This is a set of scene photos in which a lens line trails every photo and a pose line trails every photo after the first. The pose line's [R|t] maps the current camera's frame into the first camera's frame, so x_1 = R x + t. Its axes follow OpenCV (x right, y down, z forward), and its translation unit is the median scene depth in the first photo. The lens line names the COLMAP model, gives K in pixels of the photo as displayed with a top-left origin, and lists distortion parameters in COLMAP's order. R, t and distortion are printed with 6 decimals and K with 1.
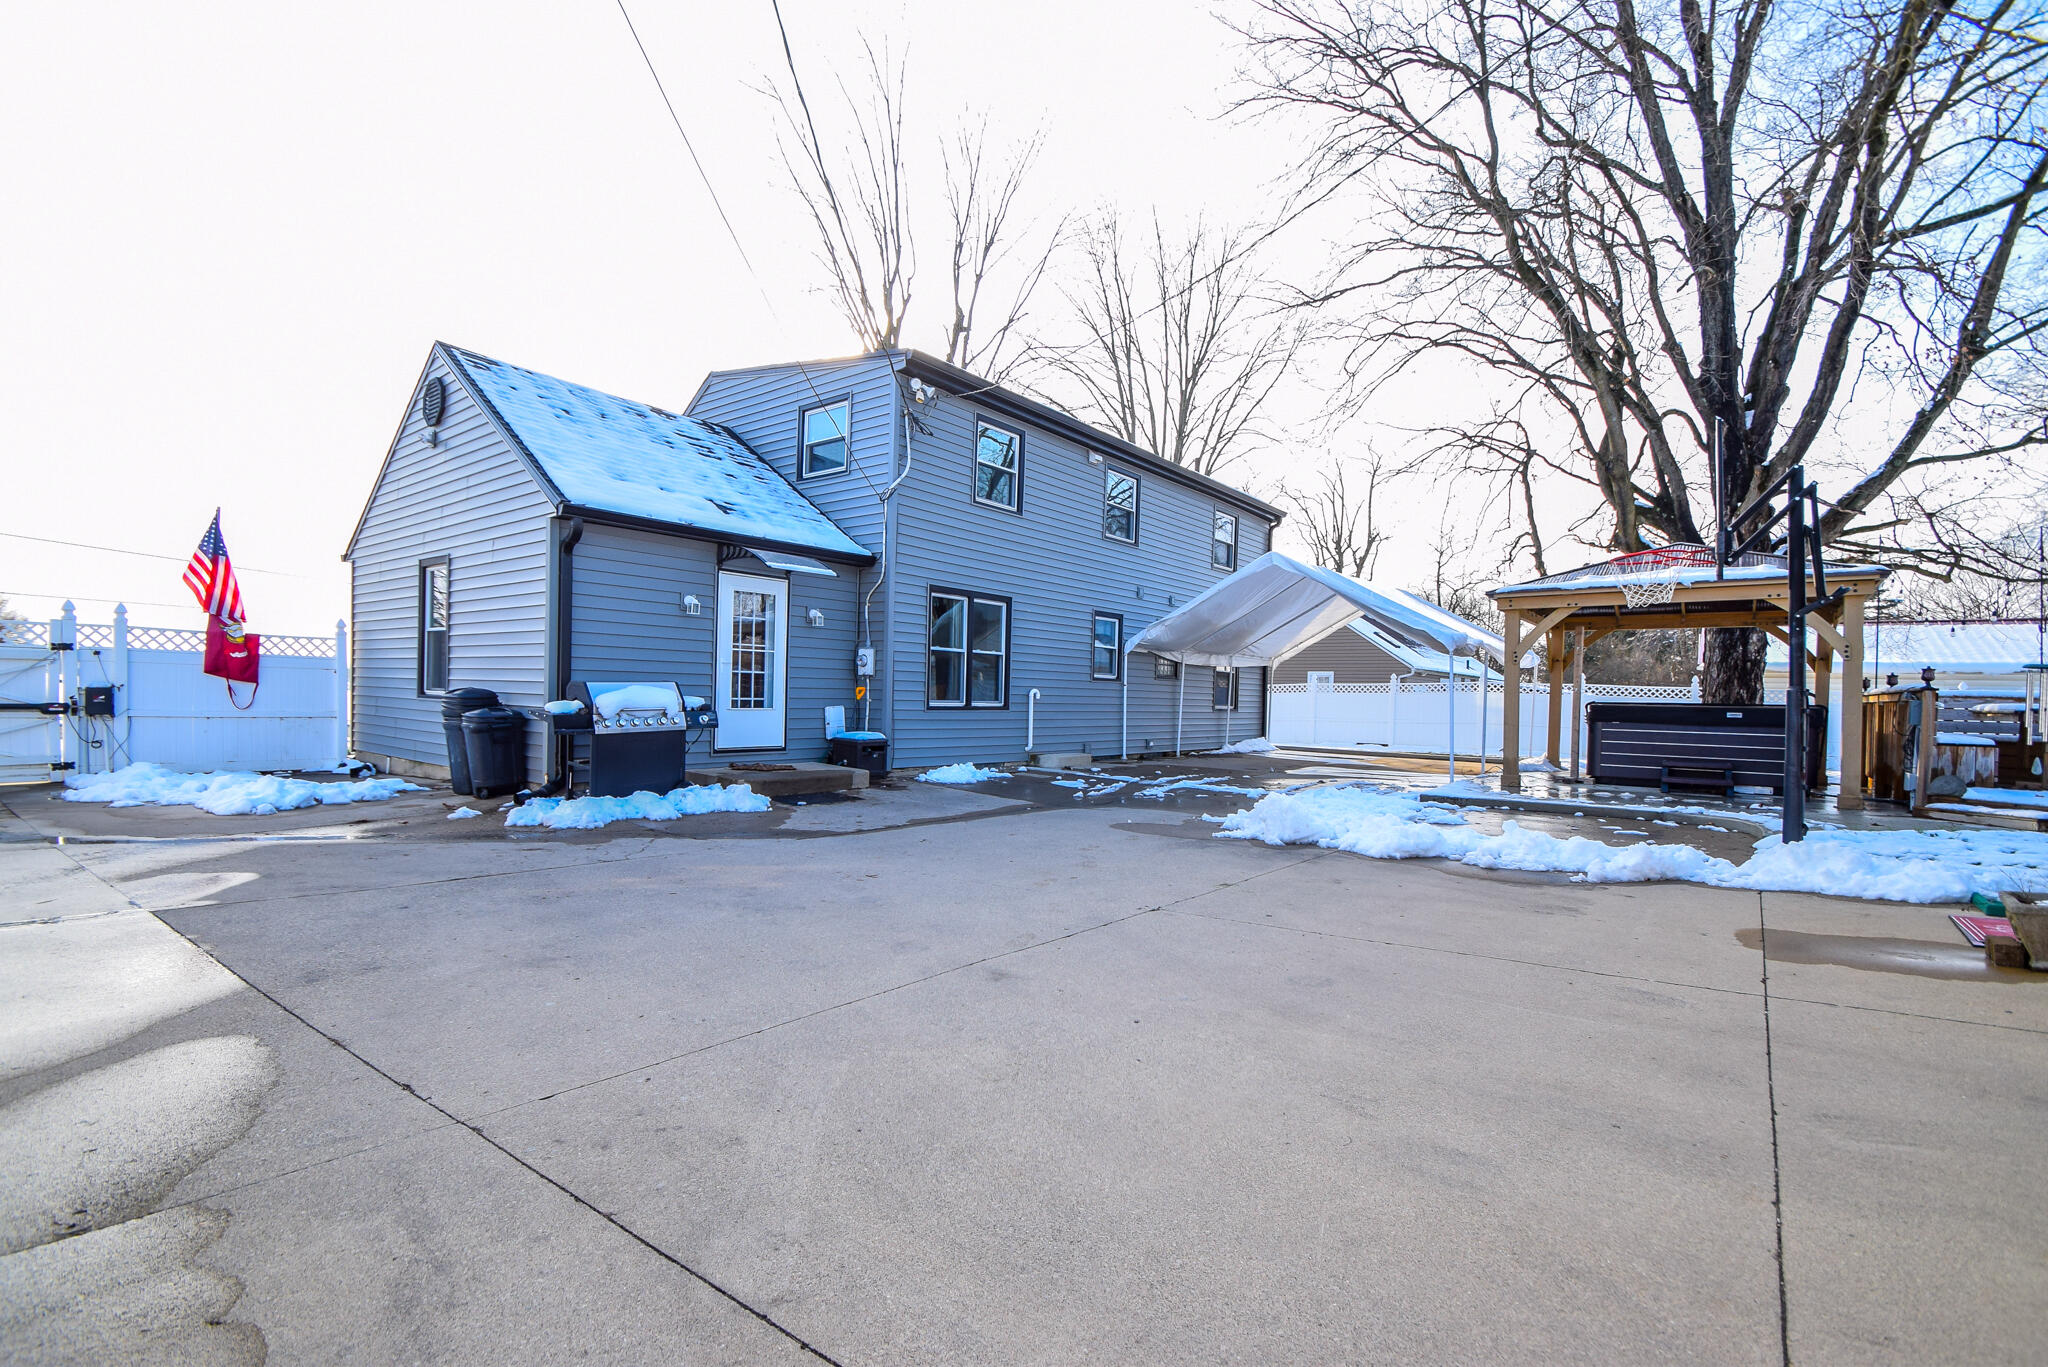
lens RADIAL K [[908.1, 0, 1027.3], [0, 908.1, 707.6], [0, 0, 1]] dist [0.011056, -0.011010]
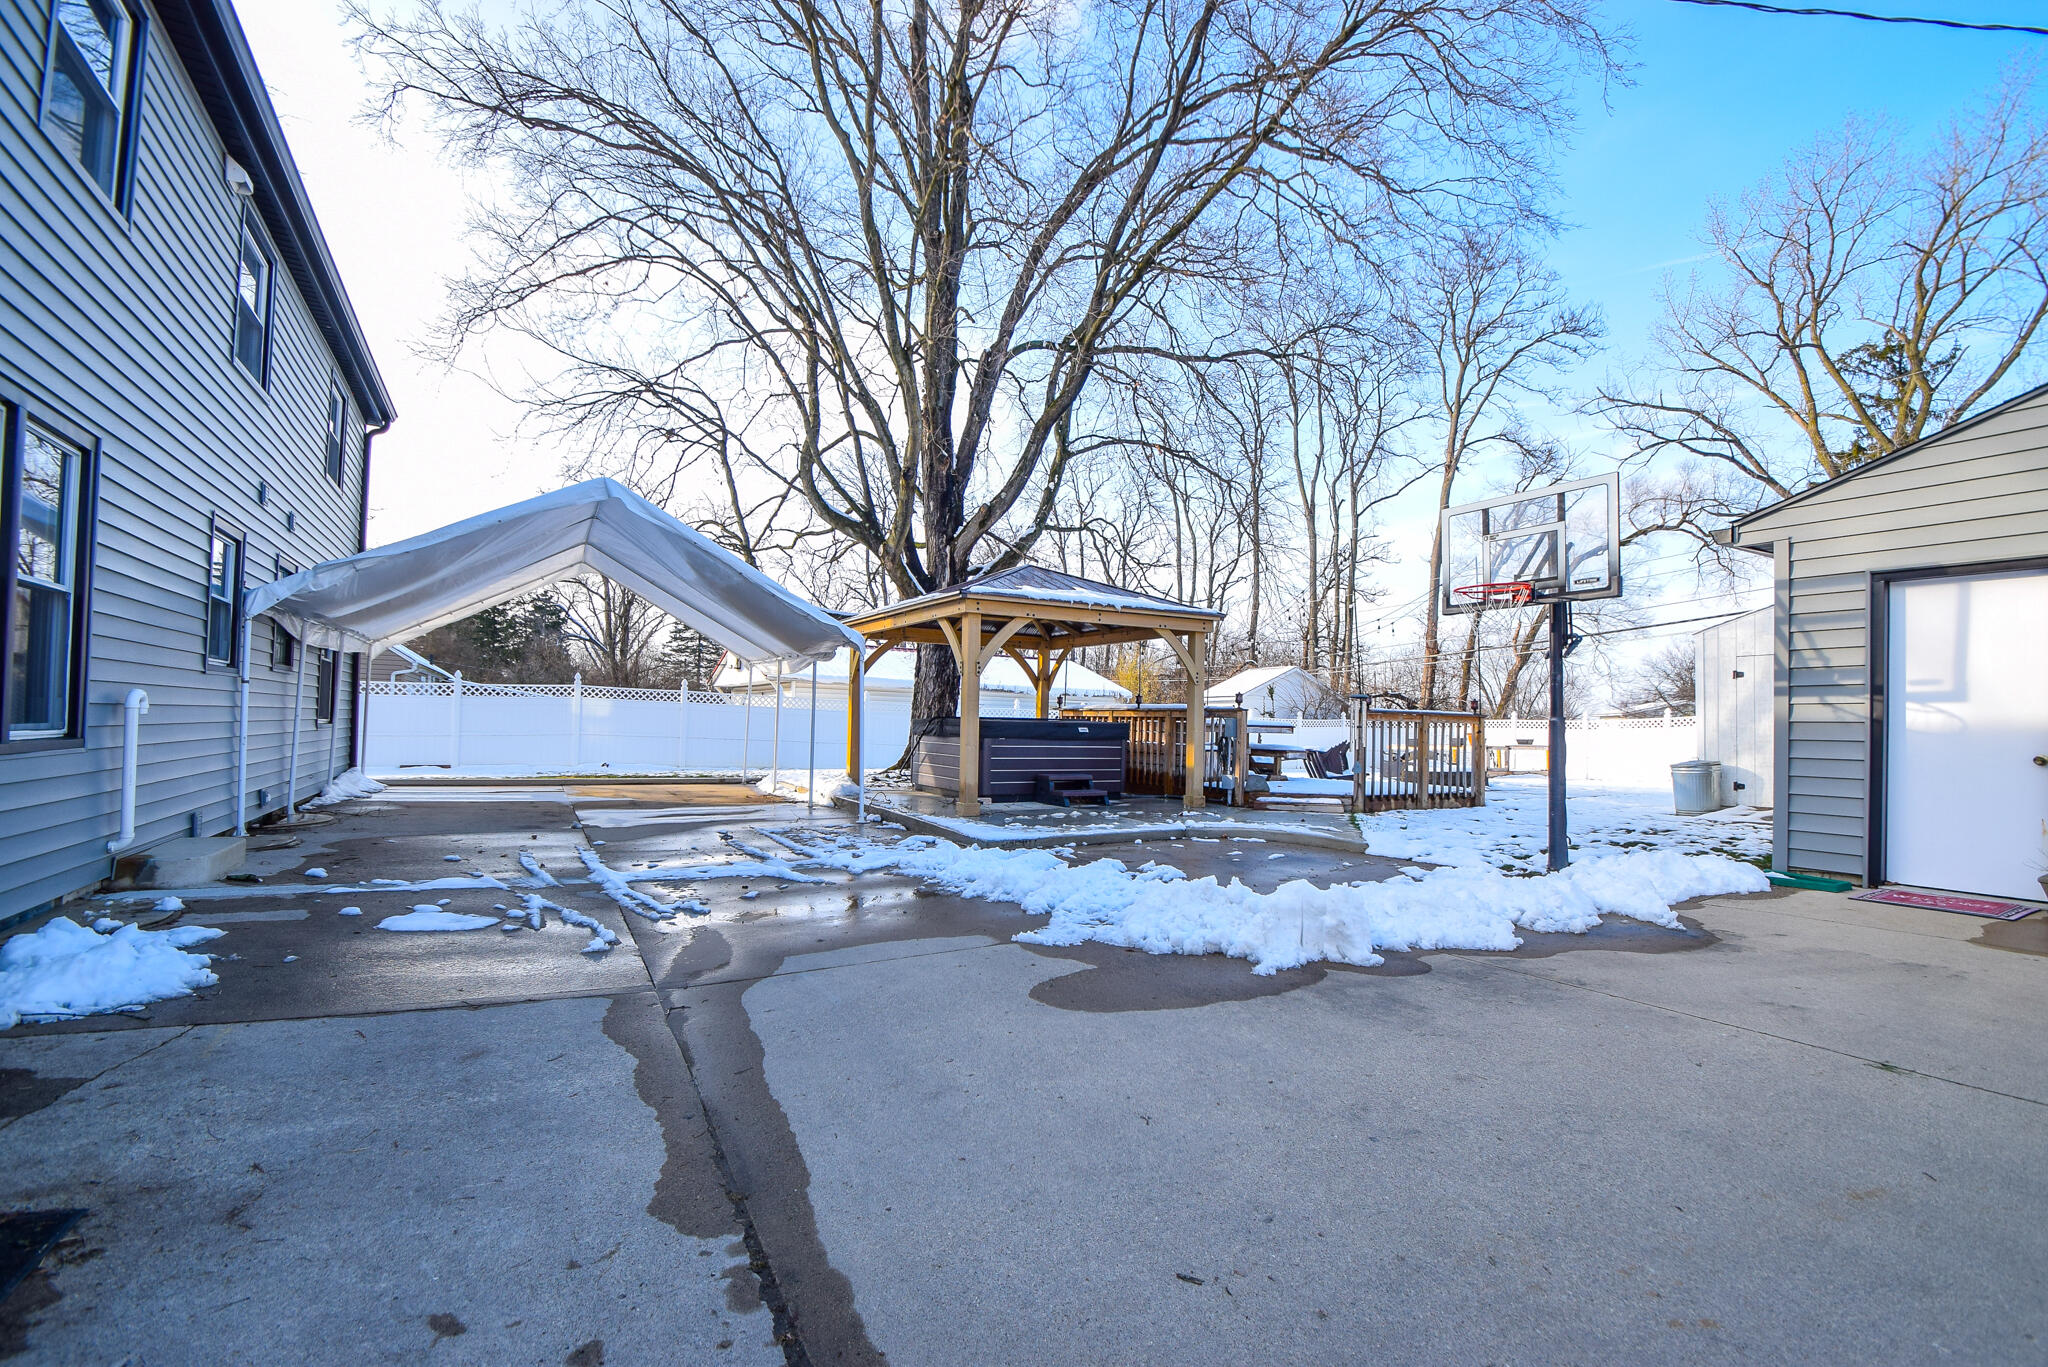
lens RADIAL K [[908.1, 0, 1027.3], [0, 908.1, 707.6], [0, 0, 1]] dist [0.011056, -0.011010]
pose [[0.378837, 0.001494, 0.925462, -0.178602], [-0.000780, 0.999999, -0.001295, -0.011615], [-0.925463, -0.000231, 0.378838, 0.443750]]
